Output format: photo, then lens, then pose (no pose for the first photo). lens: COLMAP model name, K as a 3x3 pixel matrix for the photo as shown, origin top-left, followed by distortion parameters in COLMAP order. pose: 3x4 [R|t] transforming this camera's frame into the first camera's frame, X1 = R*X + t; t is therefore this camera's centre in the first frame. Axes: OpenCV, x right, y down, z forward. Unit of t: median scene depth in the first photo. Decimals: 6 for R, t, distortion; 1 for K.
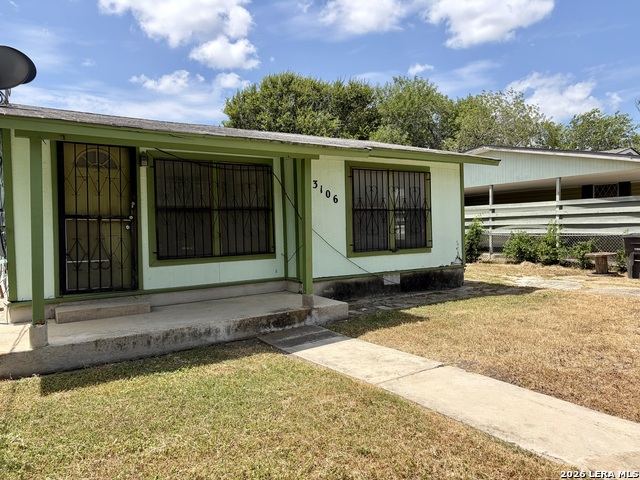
lens RADIAL K [[485.1, 0, 321.6], [0, 485.1, 241.4], [0, 0, 1]] dist [0.029437, -0.023833]
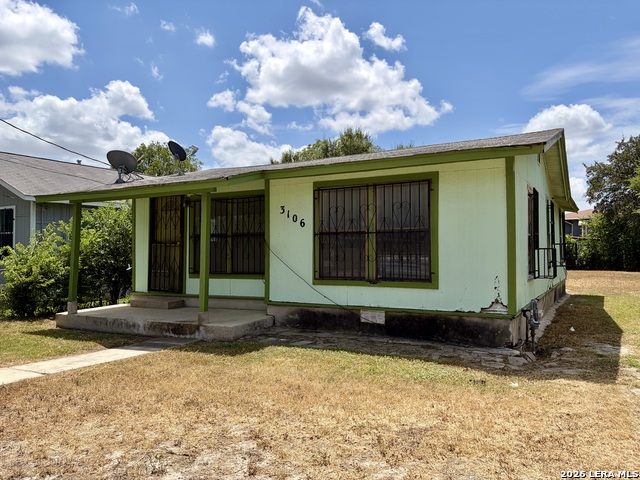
lens RADIAL K [[485.1, 0, 322.1], [0, 485.1, 239.1], [0, 0, 1]] dist [0.029437, -0.023833]
pose [[0.448568, 0.000347, -0.893749, 0.914474], [-0.025652, 0.999593, -0.012486, -0.044516], [0.893381, 0.028527, 0.448394, 0.601820]]
